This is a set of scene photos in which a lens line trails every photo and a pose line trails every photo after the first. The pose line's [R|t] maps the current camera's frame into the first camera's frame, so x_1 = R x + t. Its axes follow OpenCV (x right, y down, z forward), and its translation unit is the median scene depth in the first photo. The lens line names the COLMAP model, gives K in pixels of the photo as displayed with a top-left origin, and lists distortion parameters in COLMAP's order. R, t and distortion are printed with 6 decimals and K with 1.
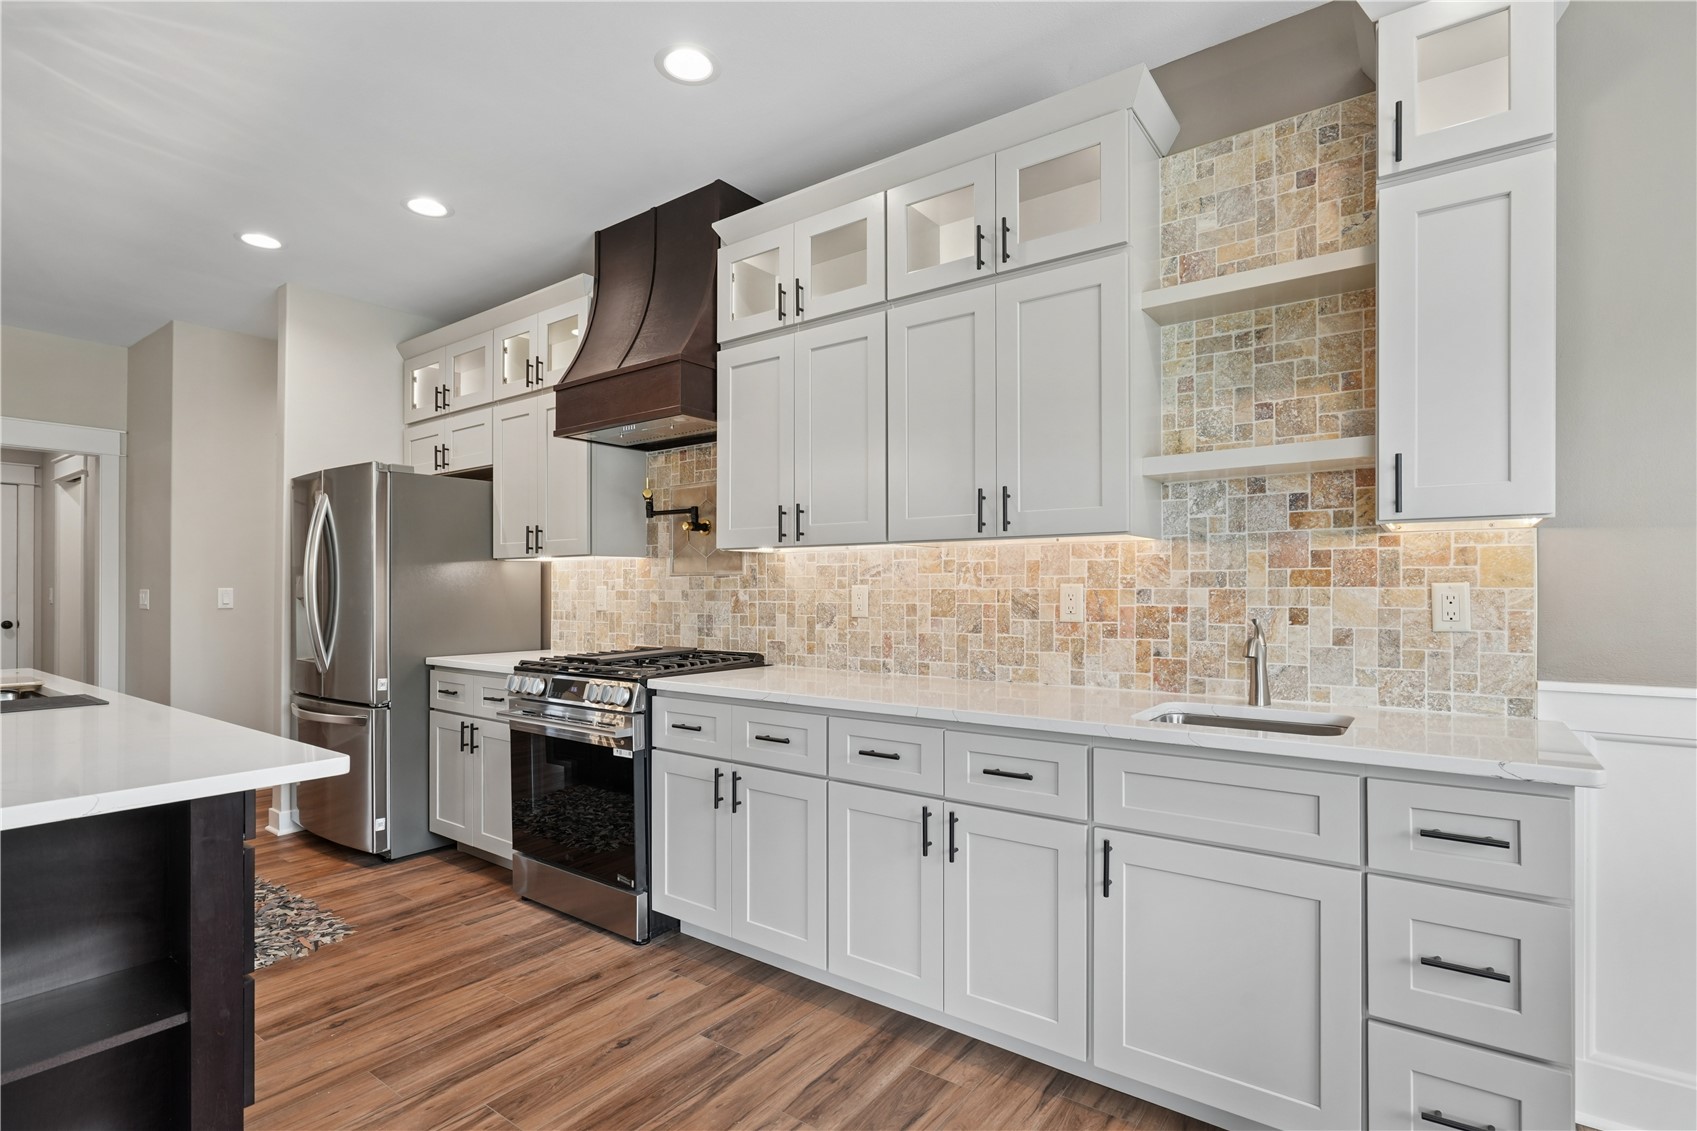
lens RADIAL K [[805.9, 0, 849.3], [0, 805.9, 573.2], [0, 0, 1]] dist [-0.005522, 0.000339]
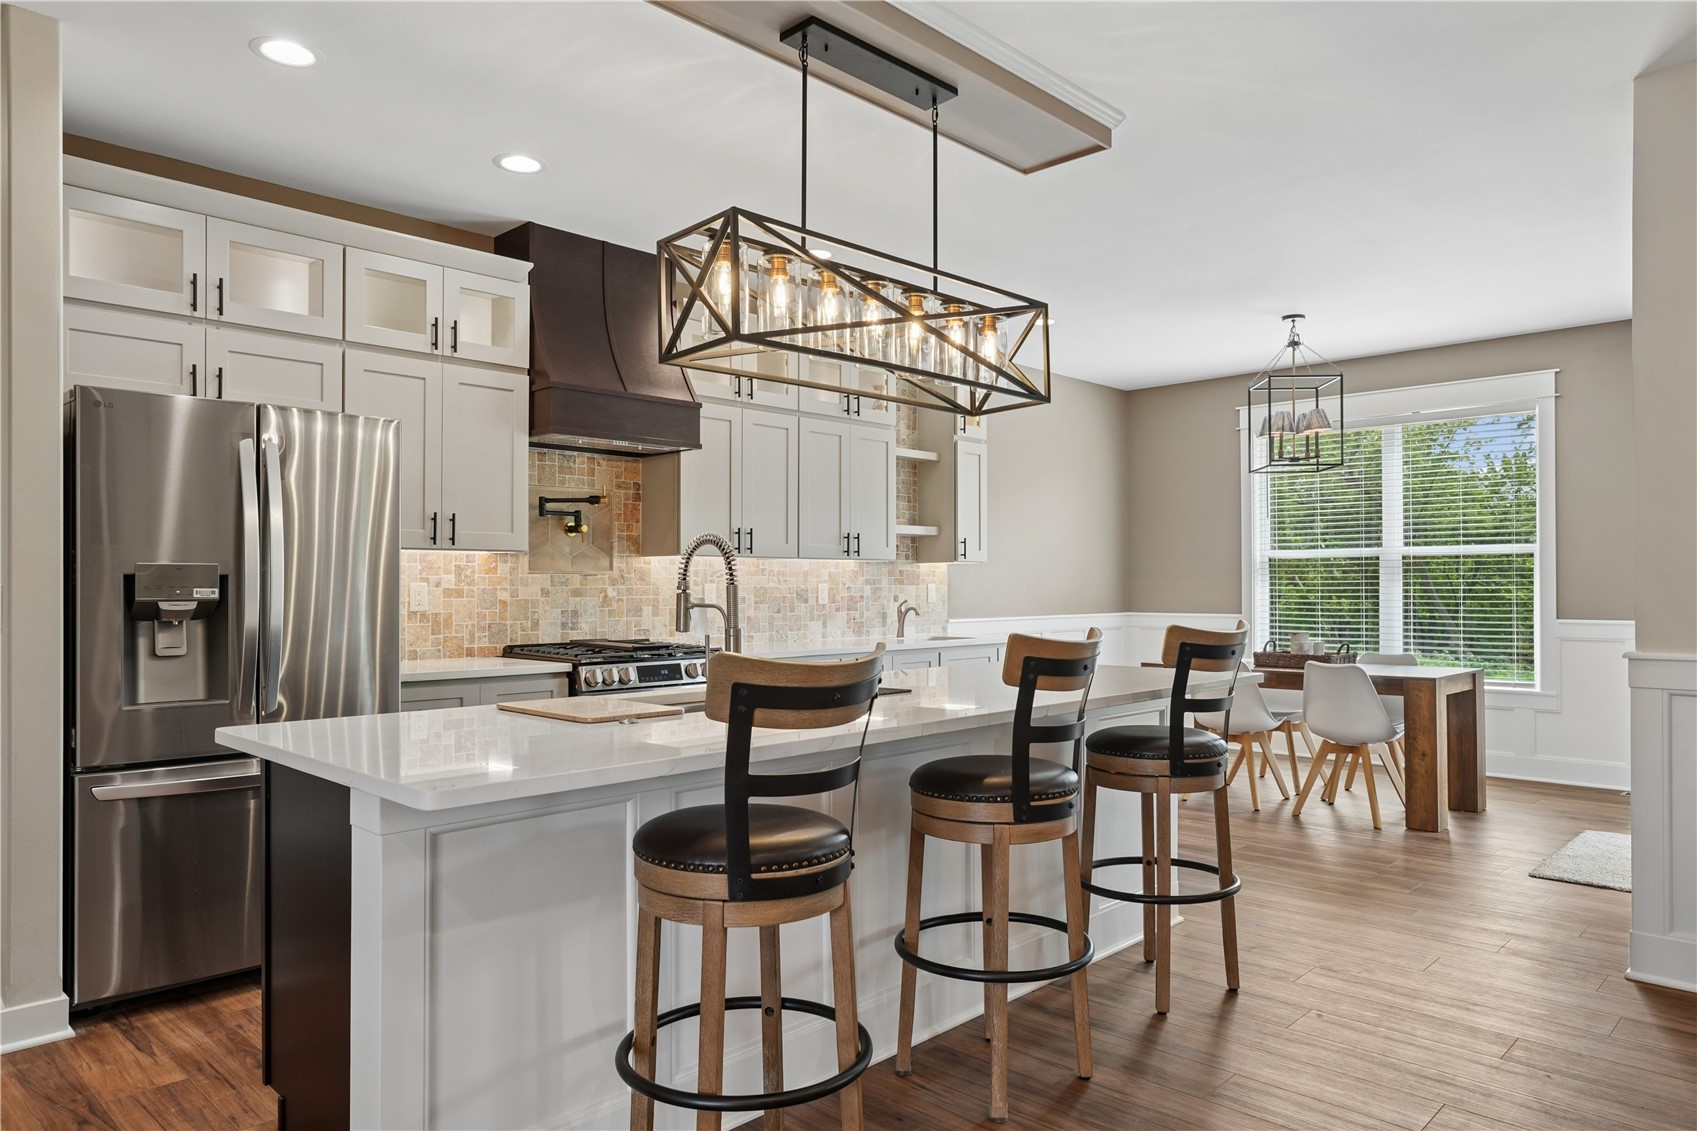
lens RADIAL K [[1110.1, 0, 848.5], [0, 1110.1, 565.5], [0, 0, 1]] dist [-0.002004, -0.000527]
pose [[0.144499, 0.022225, 0.989255, -1.746764], [-0.015451, 0.999677, -0.020202, 0.017509], [-0.989384, -0.012366, 0.144795, 0.456491]]
